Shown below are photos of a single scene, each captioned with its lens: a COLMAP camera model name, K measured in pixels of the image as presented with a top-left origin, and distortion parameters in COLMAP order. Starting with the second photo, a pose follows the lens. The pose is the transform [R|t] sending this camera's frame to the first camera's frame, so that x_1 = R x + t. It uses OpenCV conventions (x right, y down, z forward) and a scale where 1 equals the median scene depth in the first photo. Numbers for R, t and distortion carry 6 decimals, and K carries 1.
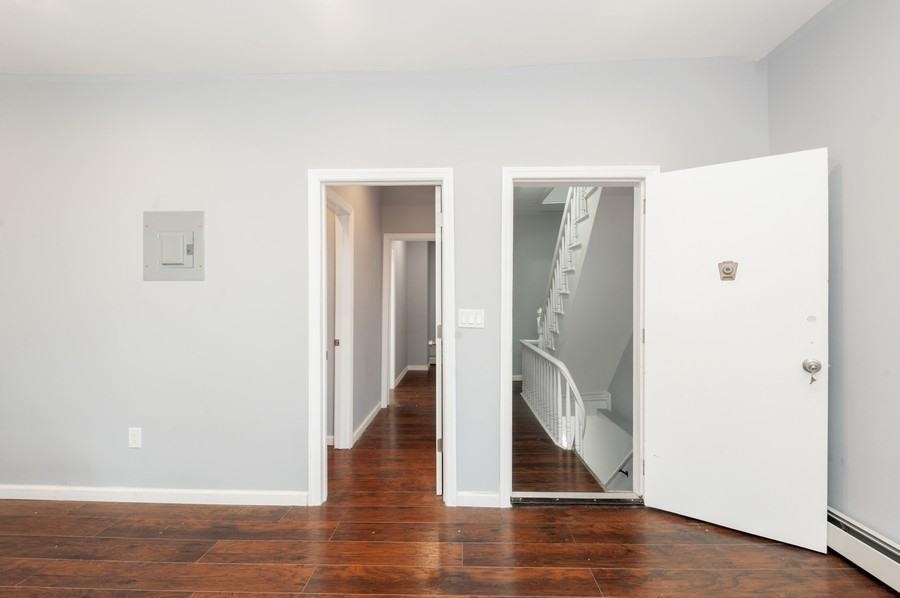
lens RADIAL K [[405.9, 0, 453.7], [0, 405.9, 296.2], [0, 0, 1]] dist [0.027887, -0.019940]
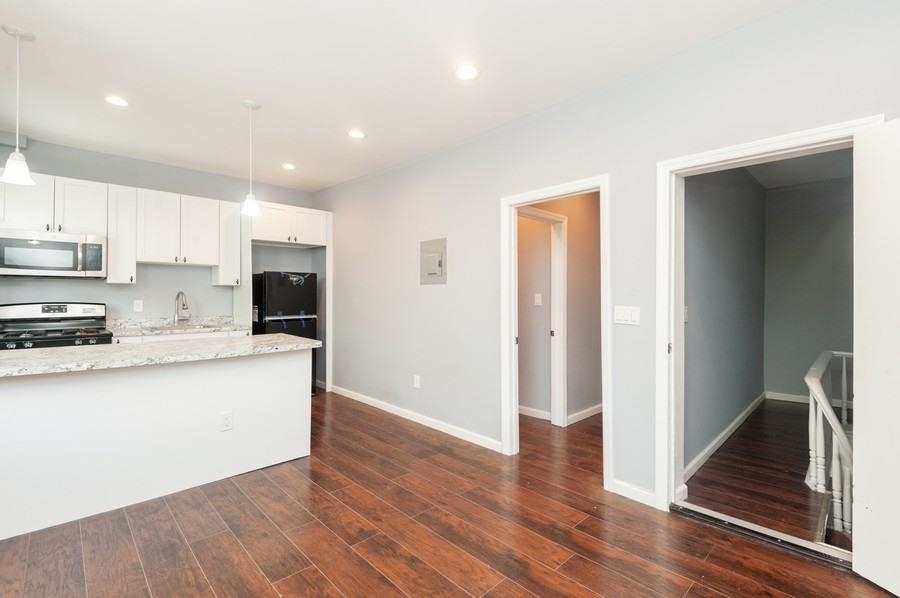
lens RADIAL K [[405.9, 0, 453.7], [0, 405.9, 296.2], [0, 0, 1]] dist [0.027887, -0.019940]
pose [[0.716060, 0.000584, -0.698038, 0.452173], [0.005237, 0.999967, 0.006209, -0.002615], [0.698019, -0.008102, 0.716034, -0.044841]]
